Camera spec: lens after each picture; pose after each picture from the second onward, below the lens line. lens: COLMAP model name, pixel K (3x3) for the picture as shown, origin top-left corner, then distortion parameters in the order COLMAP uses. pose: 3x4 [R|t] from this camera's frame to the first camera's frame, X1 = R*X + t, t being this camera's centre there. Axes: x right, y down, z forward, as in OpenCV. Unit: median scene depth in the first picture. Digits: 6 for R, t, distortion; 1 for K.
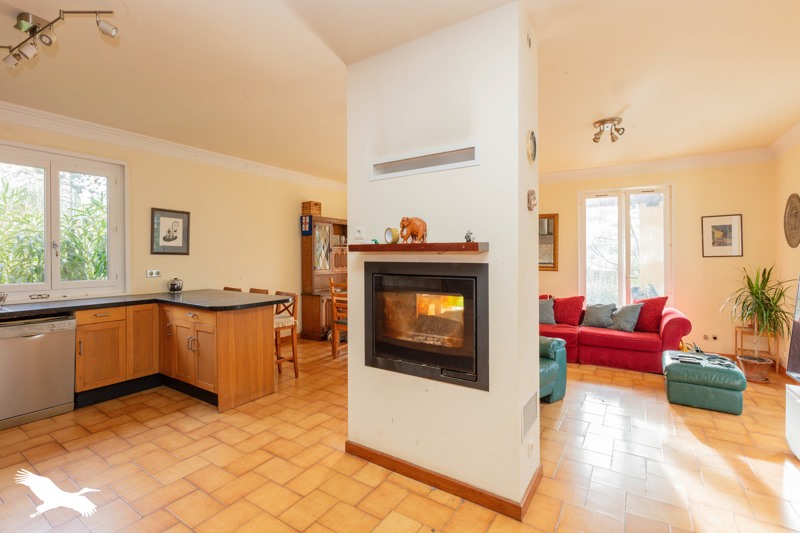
lens RADIAL K [[370.9, 0, 398.0], [0, 370.9, 257.2], [0, 0, 1]] dist [-0.001341, -0.000403]
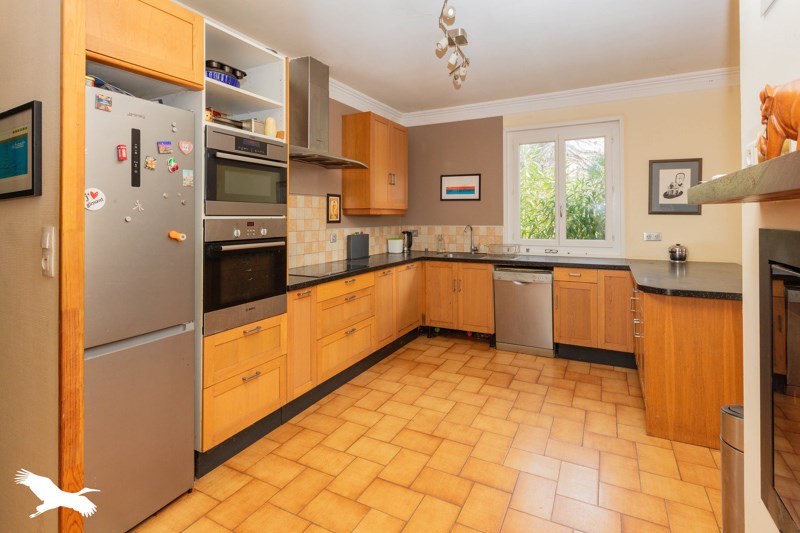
lens RADIAL K [[378.5, 0, 399.5], [0, 378.5, 215.4], [0, 0, 1]] dist [0.000998, -0.000021]
pose [[0.119805, -0.007013, -0.992773, 0.166970], [-0.000898, 0.999974, -0.007172, 0.001633], [0.992797, 0.001751, 0.119795, 0.378307]]
